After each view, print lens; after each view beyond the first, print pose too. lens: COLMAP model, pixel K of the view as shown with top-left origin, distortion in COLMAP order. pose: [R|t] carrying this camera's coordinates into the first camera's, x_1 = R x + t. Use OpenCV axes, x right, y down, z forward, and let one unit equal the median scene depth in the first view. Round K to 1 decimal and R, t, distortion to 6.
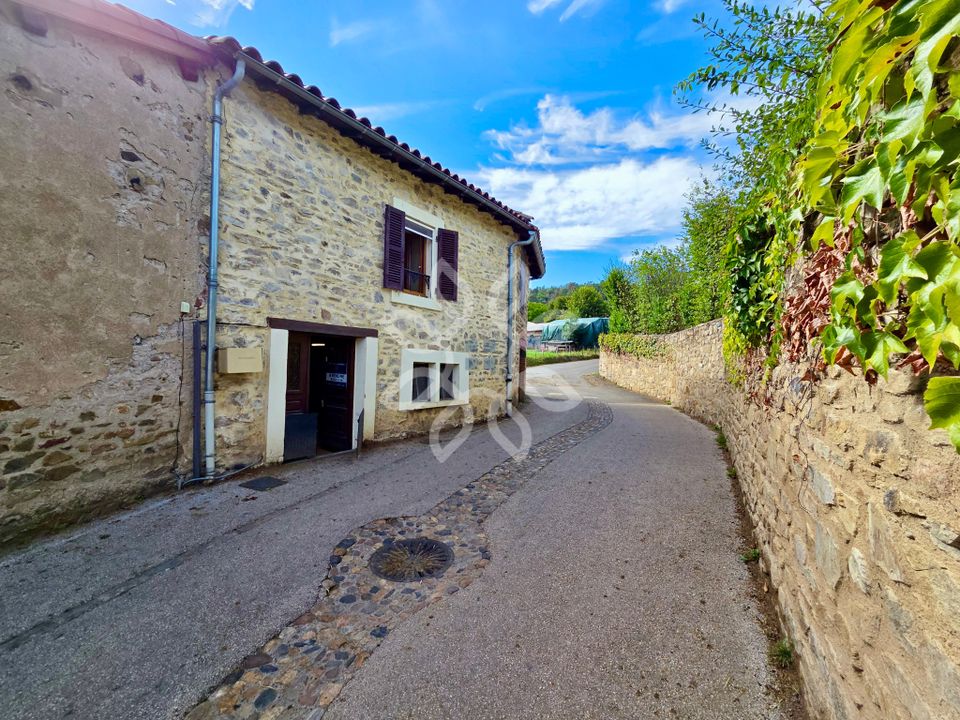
lens RADIAL K [[396.4, 0, 480.0], [0, 396.4, 360.0], [0, 0, 1]] dist [0.000541, -0.000332]
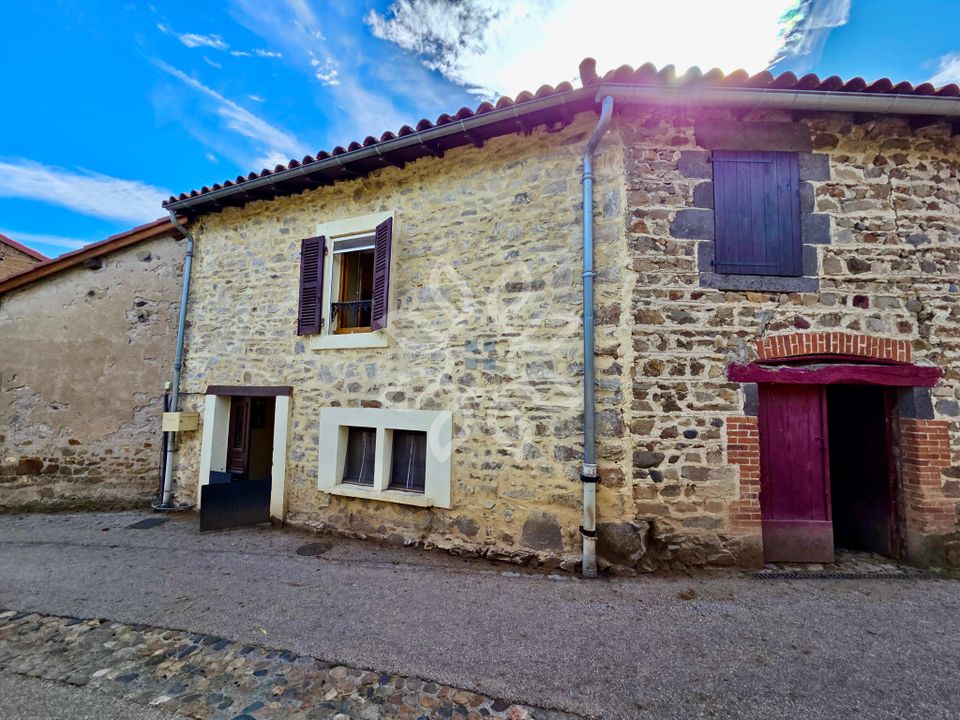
lens RADIAL K [[396.4, 0, 480.0], [0, 396.4, 360.0], [0, 0, 1]] dist [0.000541, -0.000332]
pose [[0.237795, -0.115080, -0.964474, 0.805512], [0.004387, 0.993074, -0.117411, -0.037255], [0.971305, 0.023688, 0.236653, 1.441981]]
